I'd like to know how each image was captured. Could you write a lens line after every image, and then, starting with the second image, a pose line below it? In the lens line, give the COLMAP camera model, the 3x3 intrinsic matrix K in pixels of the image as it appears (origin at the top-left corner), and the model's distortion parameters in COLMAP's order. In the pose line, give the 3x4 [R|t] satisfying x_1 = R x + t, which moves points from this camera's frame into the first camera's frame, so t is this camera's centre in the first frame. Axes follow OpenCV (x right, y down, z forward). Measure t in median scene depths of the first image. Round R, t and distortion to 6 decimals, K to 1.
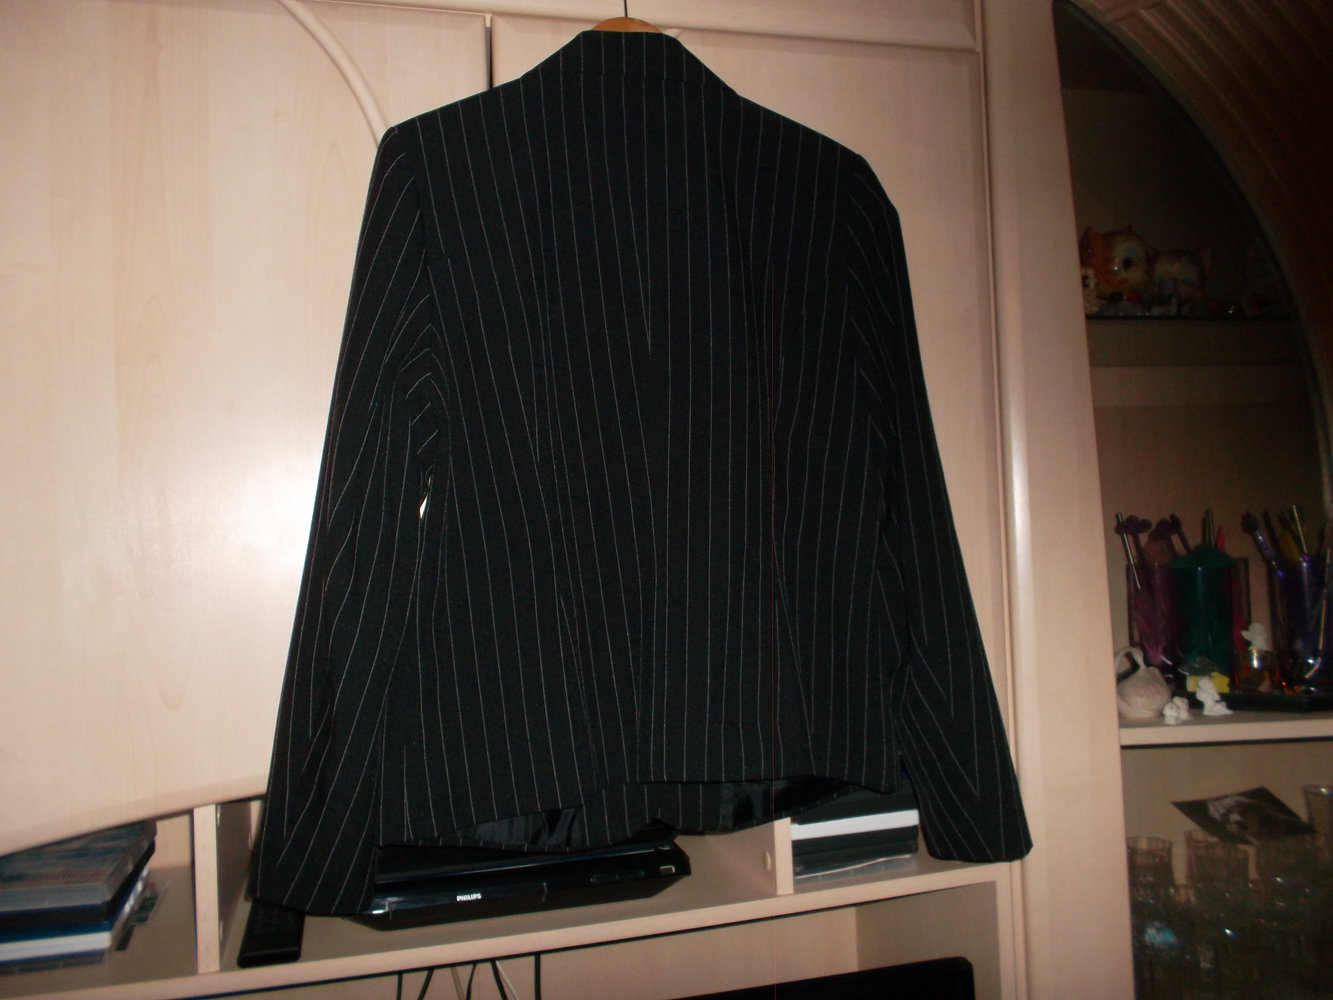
lens RADIAL K [[1198.5, 0, 668.6], [0, 1198.5, 506.8], [0, 0, 1]] dist [0.002558, -0.000278]
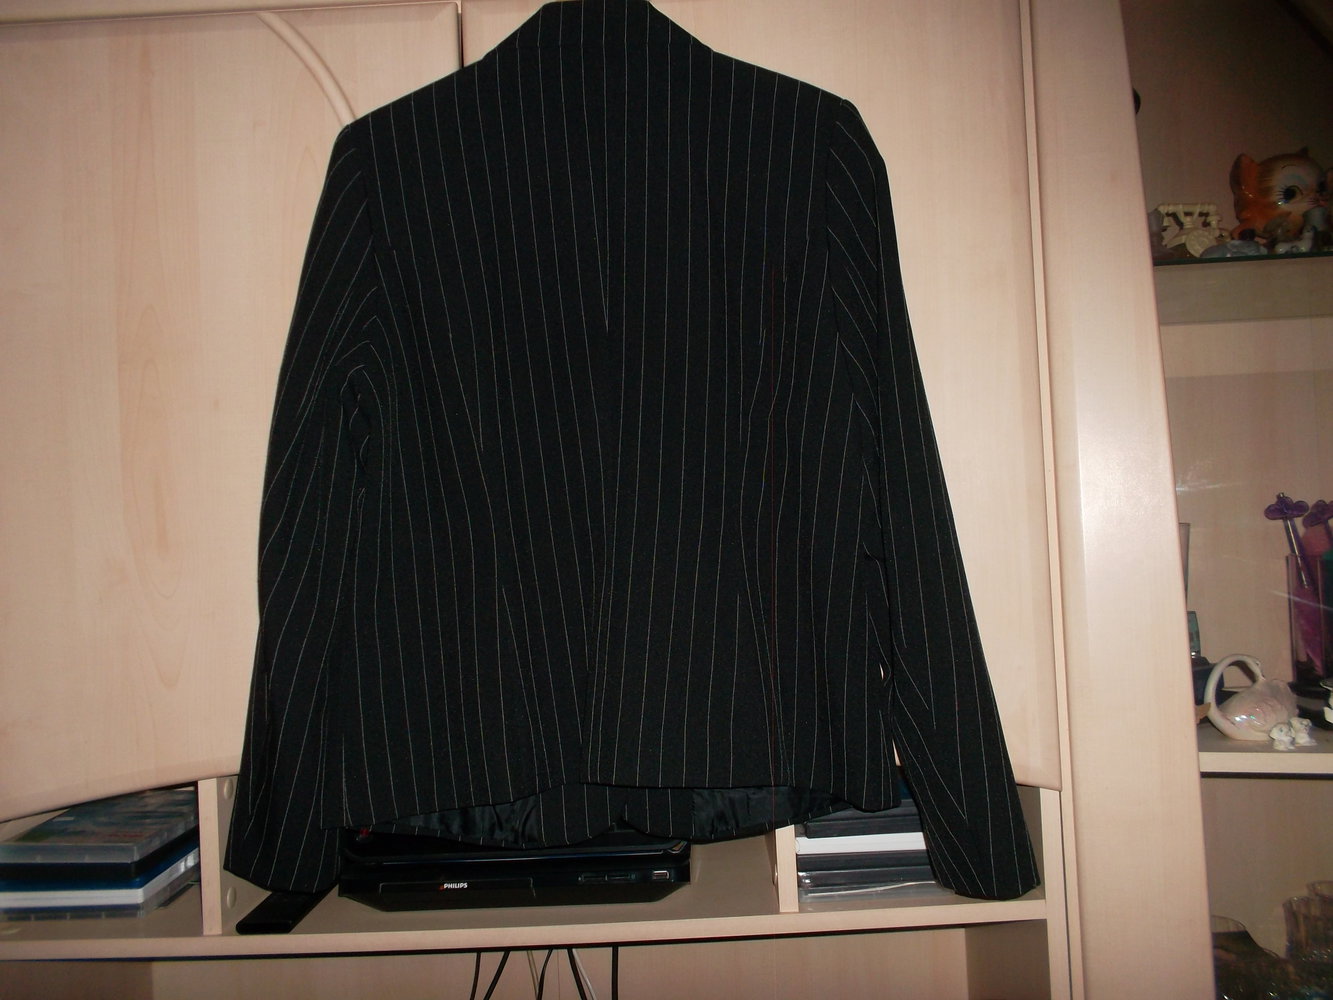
lens RADIAL K [[1180.3, 0, 666.5], [0, 1180.3, 500.0], [0, 0, 1]] dist [0.002586, 0.007036]
pose [[0.952396, -0.010302, -0.304690, 0.297262], [0.012941, 0.999894, 0.006645, -0.001349], [0.304589, -0.010272, 0.952428, 0.112479]]
